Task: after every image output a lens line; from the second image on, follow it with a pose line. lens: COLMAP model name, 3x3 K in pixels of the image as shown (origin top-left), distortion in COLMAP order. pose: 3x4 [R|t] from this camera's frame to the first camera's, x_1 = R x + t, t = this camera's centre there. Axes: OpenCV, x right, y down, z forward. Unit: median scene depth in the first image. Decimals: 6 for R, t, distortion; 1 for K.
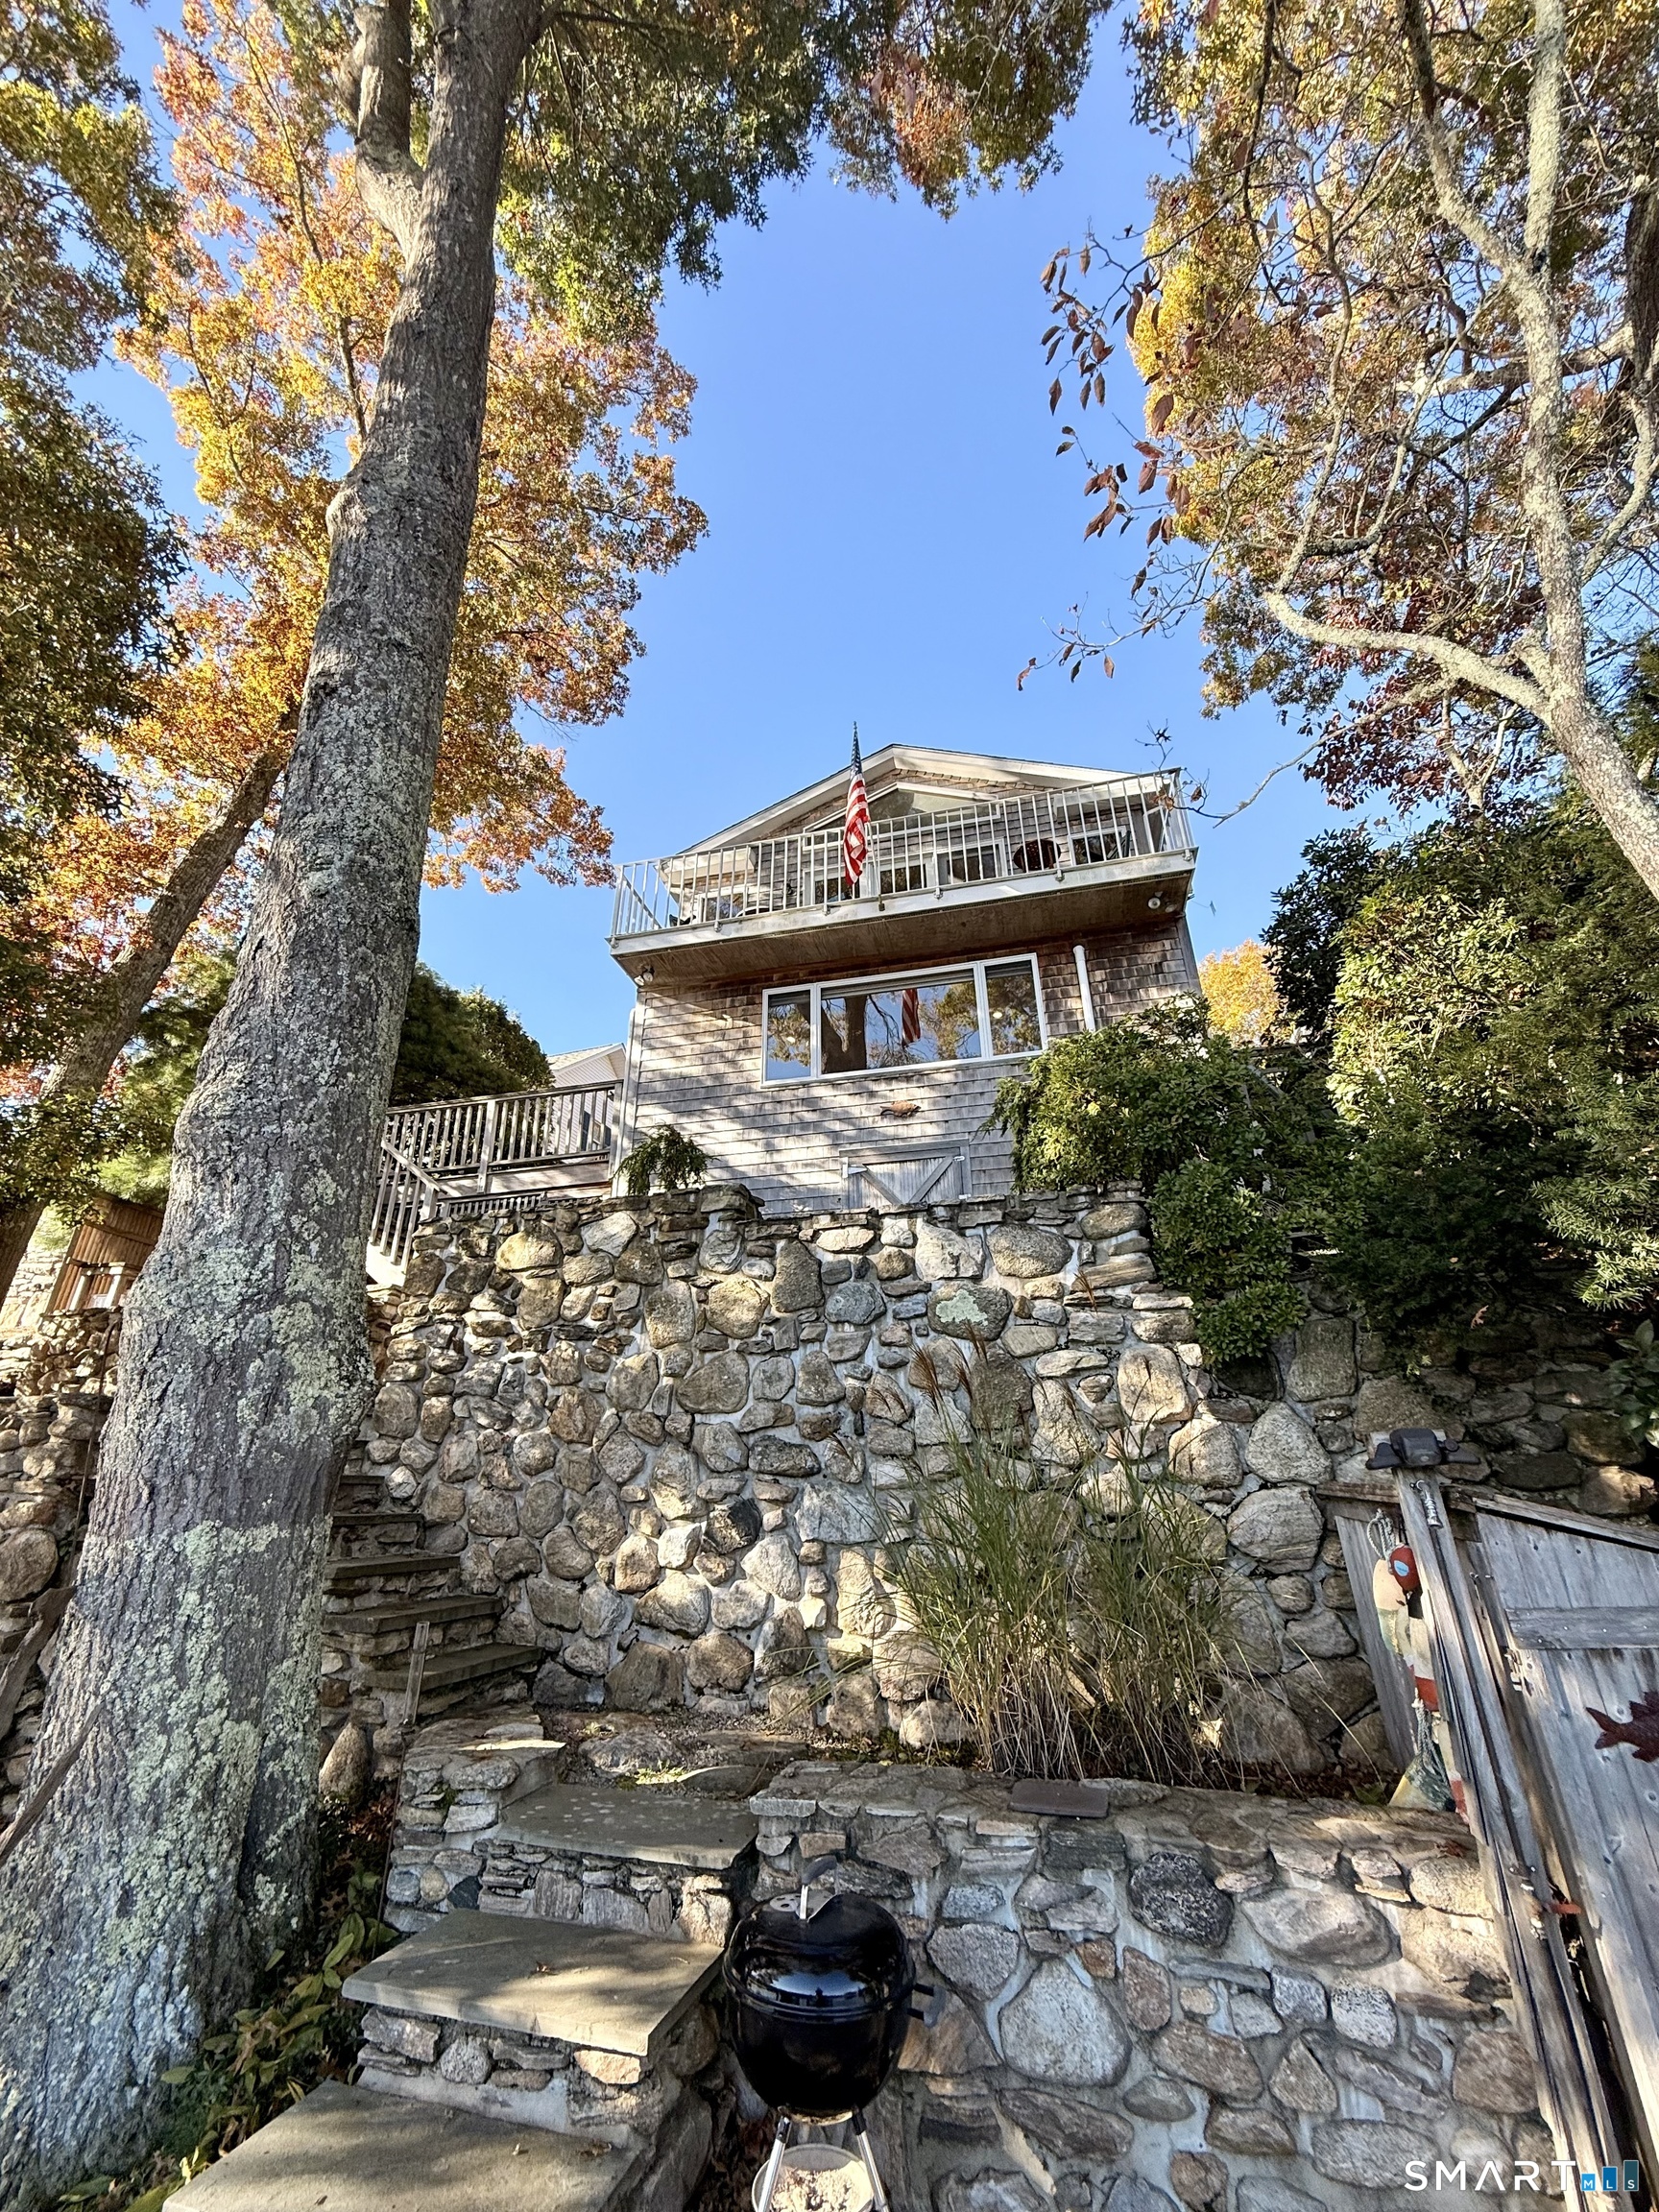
lens RADIAL K [[882.1, 0, 823.7], [0, 882.1, 1100.2], [0, 0, 1]] dist [-0.000814, 0.000517]
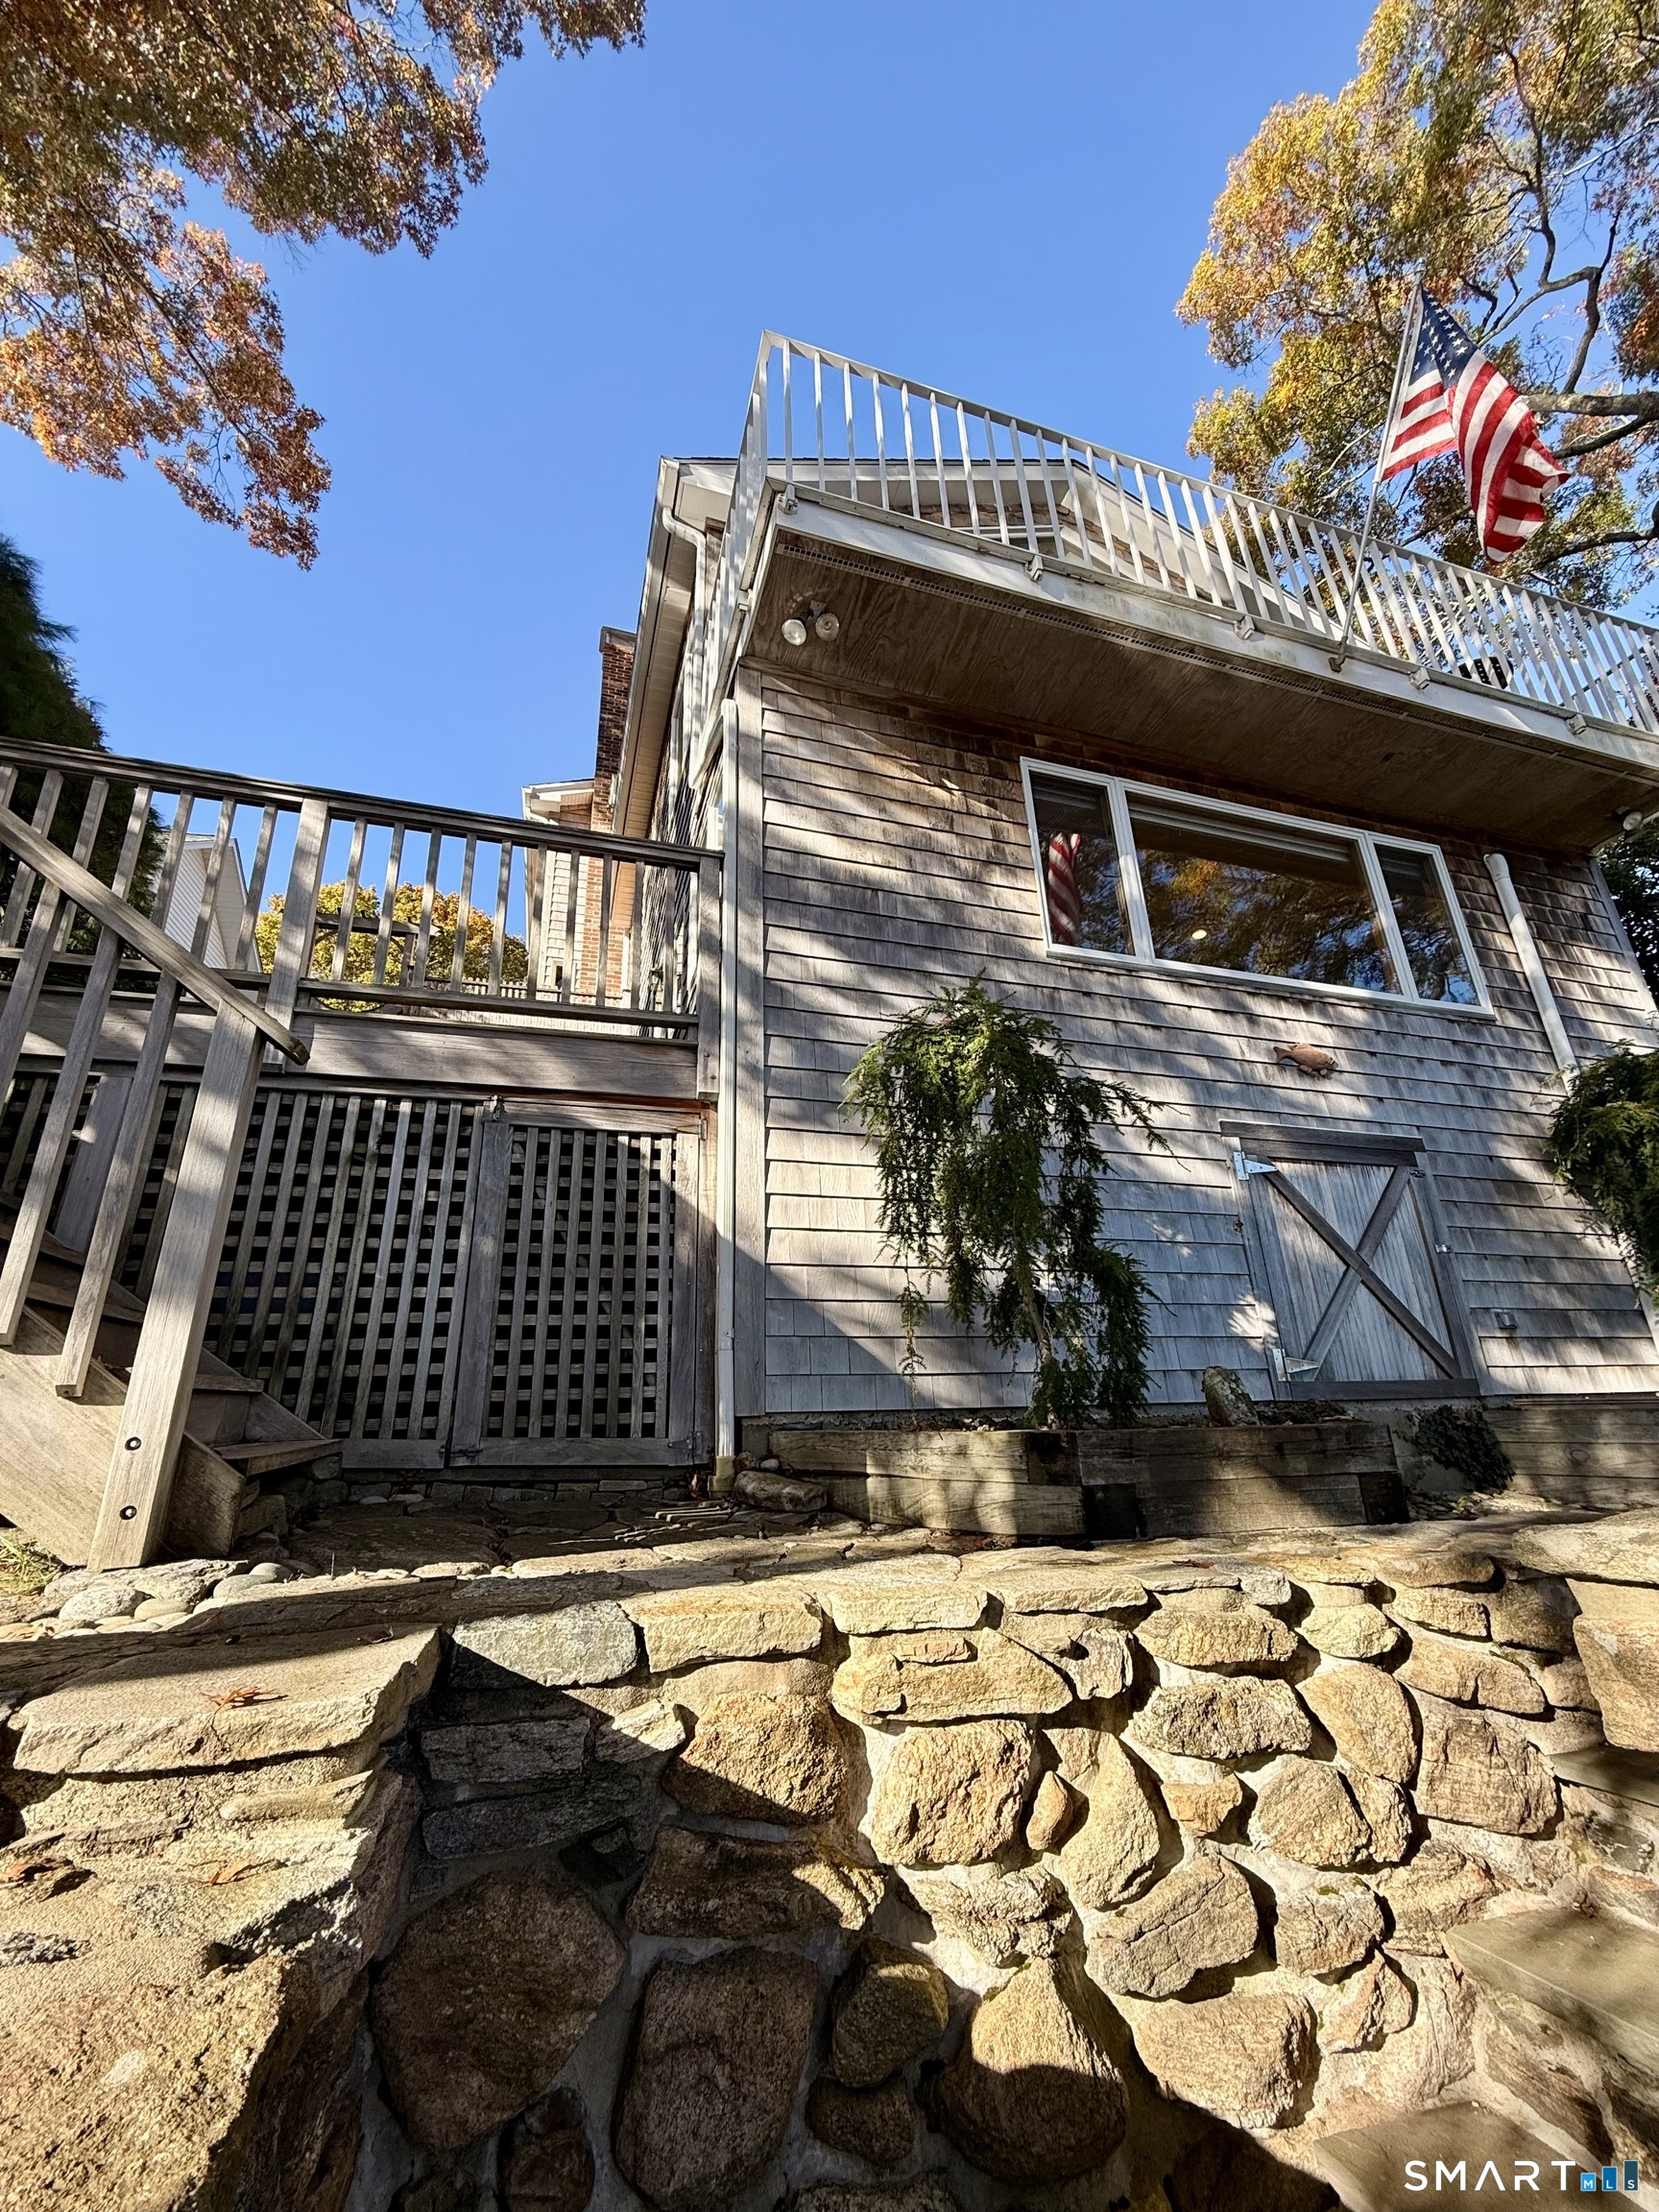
lens RADIAL K [[882.1, 0, 825.9], [0, 882.1, 1112.0], [0, 0, 1]] dist [-0.000814, 0.000517]
pose [[0.853391, 0.158727, 0.496518, -0.390957], [-0.183252, 0.983066, 0.000698, 0.089088], [-0.487999, -0.091584, 0.868026, 0.662742]]
